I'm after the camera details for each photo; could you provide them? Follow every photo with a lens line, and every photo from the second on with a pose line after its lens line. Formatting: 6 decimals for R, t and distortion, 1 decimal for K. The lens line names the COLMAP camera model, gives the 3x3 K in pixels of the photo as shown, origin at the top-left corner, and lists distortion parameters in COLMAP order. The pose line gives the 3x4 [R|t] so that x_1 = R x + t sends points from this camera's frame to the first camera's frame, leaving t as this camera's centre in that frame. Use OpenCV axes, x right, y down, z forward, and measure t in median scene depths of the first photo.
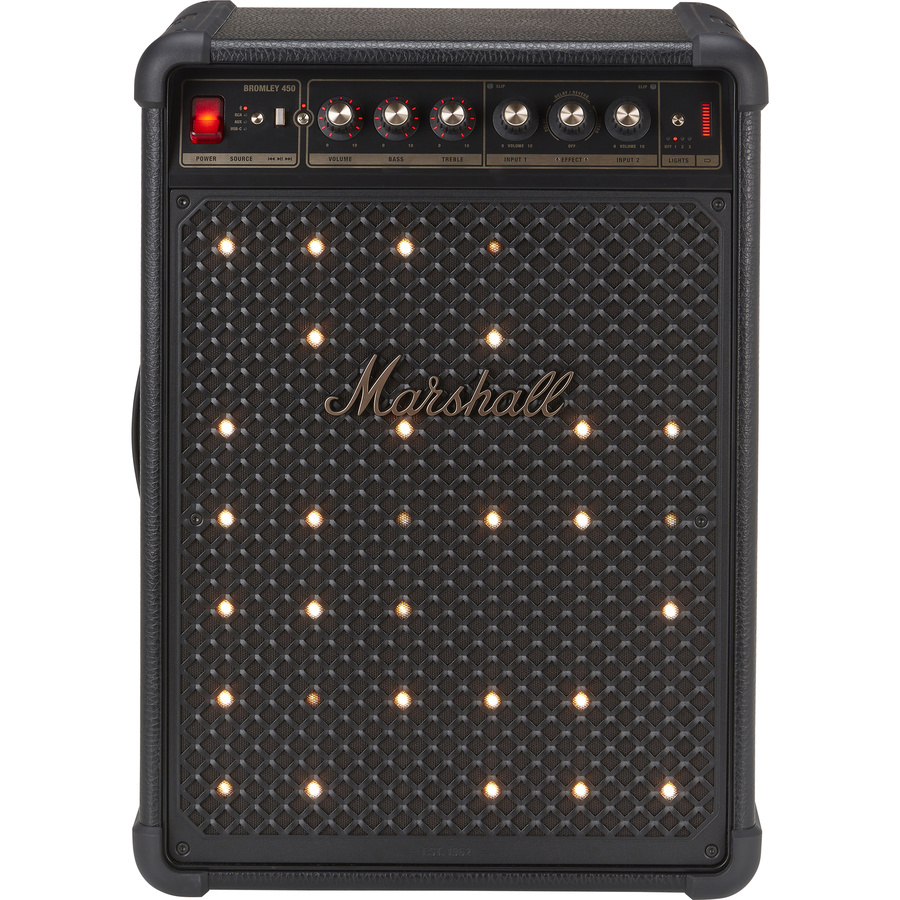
lens RADIAL K [[4737.0, 0, 452.3], [0, 4737.0, 459.9], [0, 0, 1]] dist [-1.658339, 0.000000]
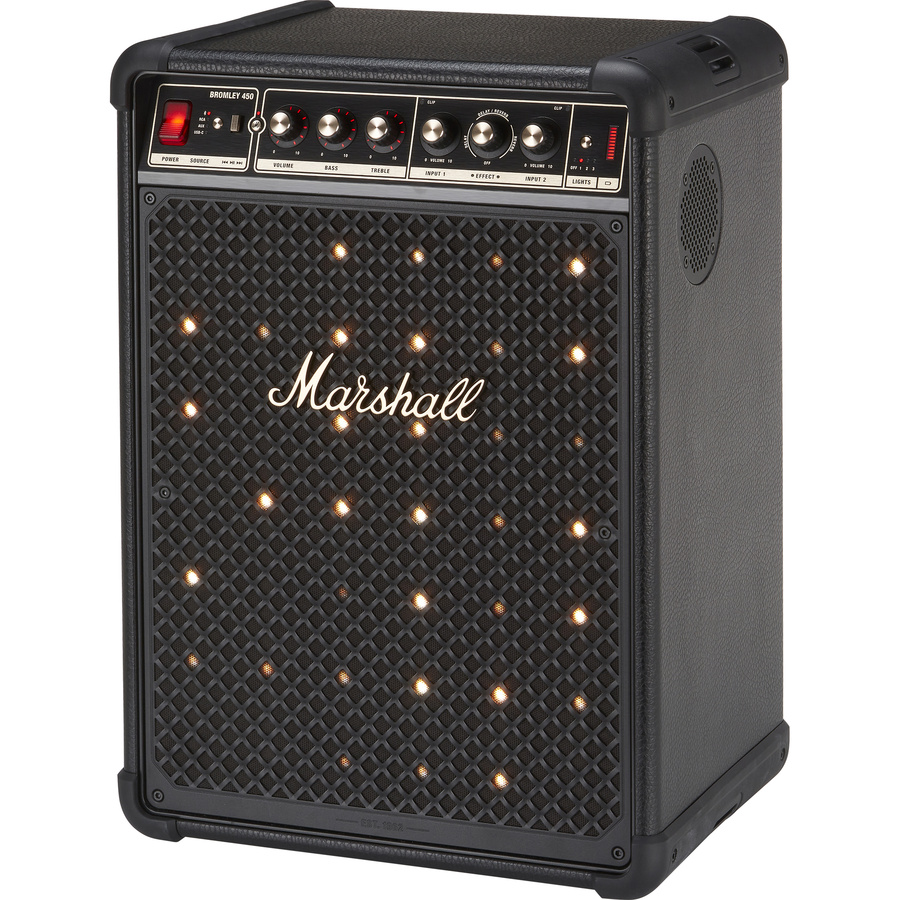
lens RADIAL K [[4737.0, 0, 452.2], [0, 4737.0, 452.6], [0, 0, 1]] dist [-1.658339, 0.000000]
pose [[0.922675, 0.071771, -0.378840, 0.416040], [-0.058648, 0.997215, 0.046082, -0.050490], [0.381092, -0.020301, 0.924314, 0.035839]]
